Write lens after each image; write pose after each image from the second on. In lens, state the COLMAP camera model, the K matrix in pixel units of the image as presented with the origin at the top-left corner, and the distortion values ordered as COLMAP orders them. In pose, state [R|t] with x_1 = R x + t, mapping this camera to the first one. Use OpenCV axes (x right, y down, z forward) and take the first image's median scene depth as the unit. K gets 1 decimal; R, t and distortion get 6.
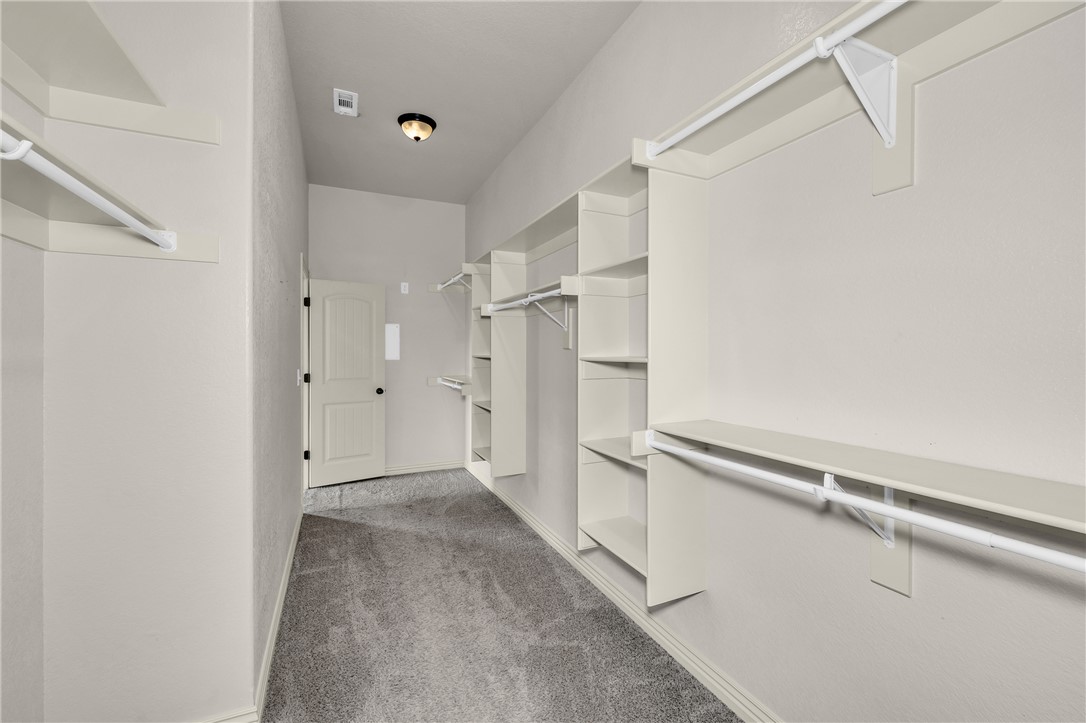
lens RADIAL K [[445.1, 0, 544.9], [0, 445.1, 360.9], [0, 0, 1]] dist [-0.004324, -0.000123]
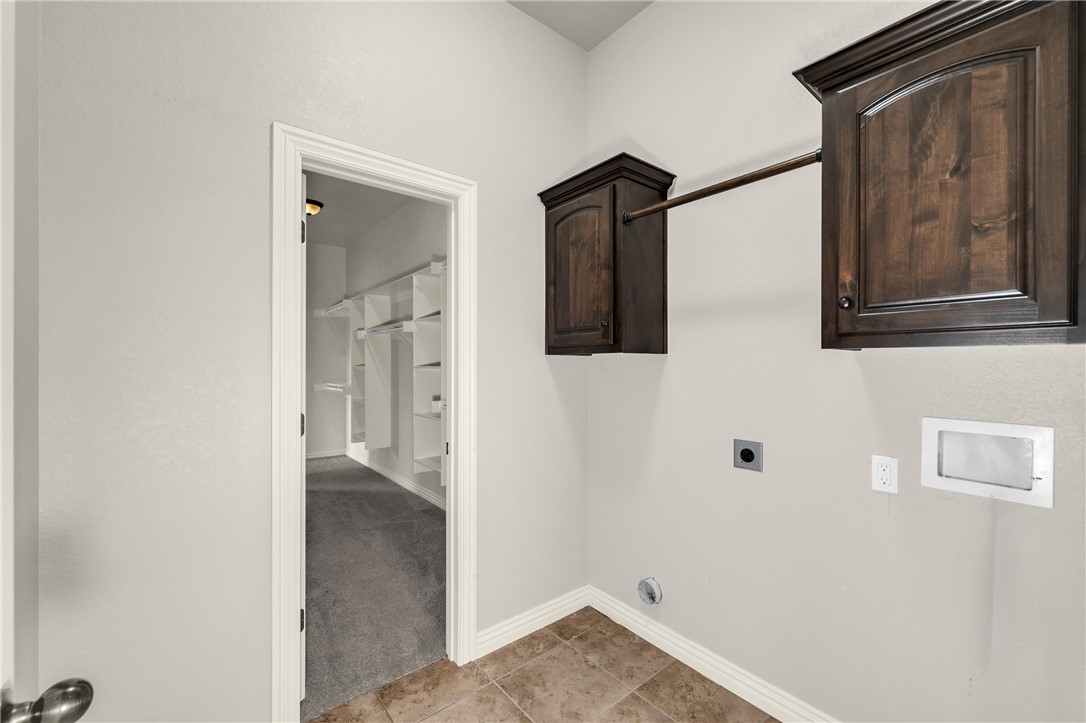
lens RADIAL K [[445.1, 0, 544.9], [0, 445.1, 360.9], [0, 0, 1]] dist [-0.004324, -0.000123]
pose [[0.970083, -0.006912, 0.242676, 0.106708], [0.011235, 0.999802, -0.016432, 0.004319], [-0.242515, 0.018667, 0.969968, -0.604783]]
